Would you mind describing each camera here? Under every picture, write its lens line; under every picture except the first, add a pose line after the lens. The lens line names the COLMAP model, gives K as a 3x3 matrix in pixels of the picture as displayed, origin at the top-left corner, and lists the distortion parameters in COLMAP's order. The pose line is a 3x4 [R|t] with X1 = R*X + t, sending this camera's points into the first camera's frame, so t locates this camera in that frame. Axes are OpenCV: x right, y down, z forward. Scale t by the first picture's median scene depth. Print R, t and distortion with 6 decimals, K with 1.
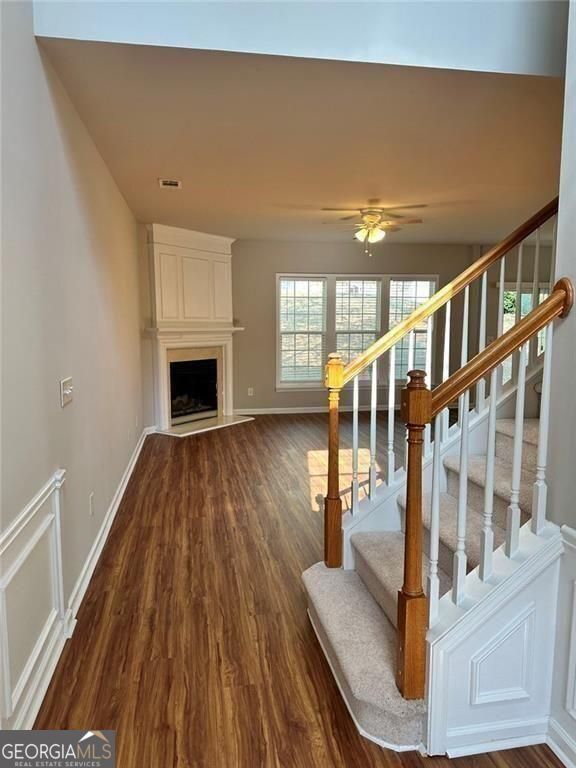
lens RADIAL K [[537.0, 0, 291.9], [0, 537.0, 383.0], [0, 0, 1]] dist [0.028602, -0.050327]
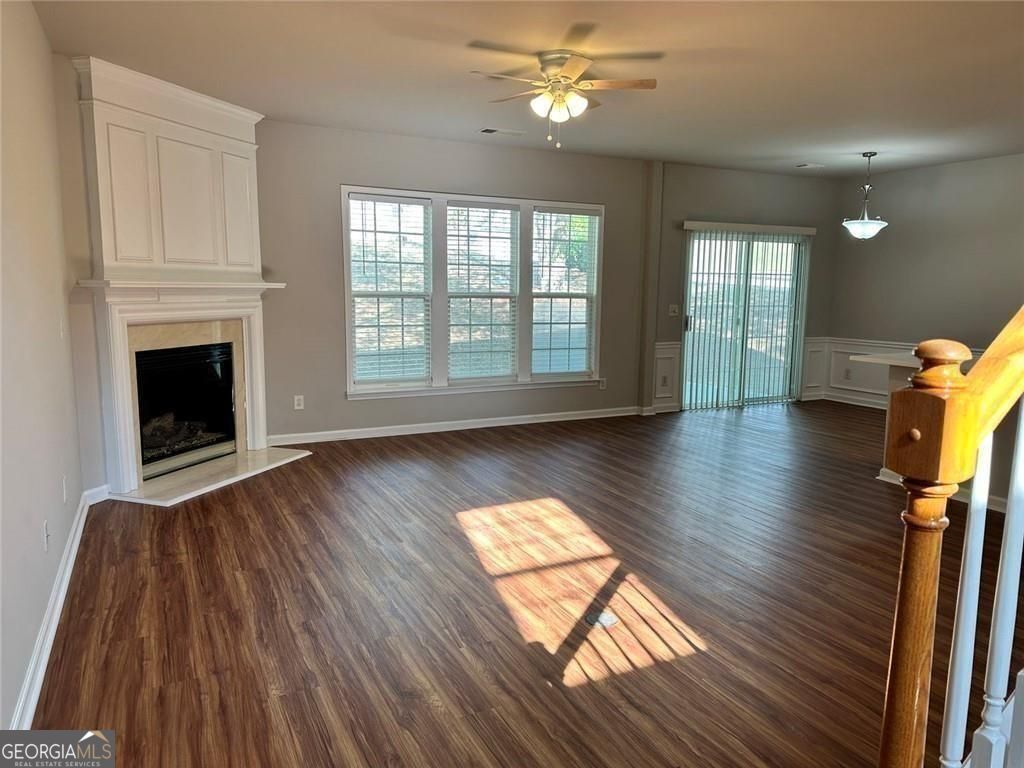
lens RADIAL K [[716.0, 0, 511.7], [0, 716.0, 386.3], [0, 0, 1]] dist [0.028602, -0.050327]
pose [[0.960924, -0.025512, 0.275633, -0.080031], [0.018130, 0.999406, 0.029297, -0.020149], [-0.276217, -0.023155, 0.960816, 0.278545]]
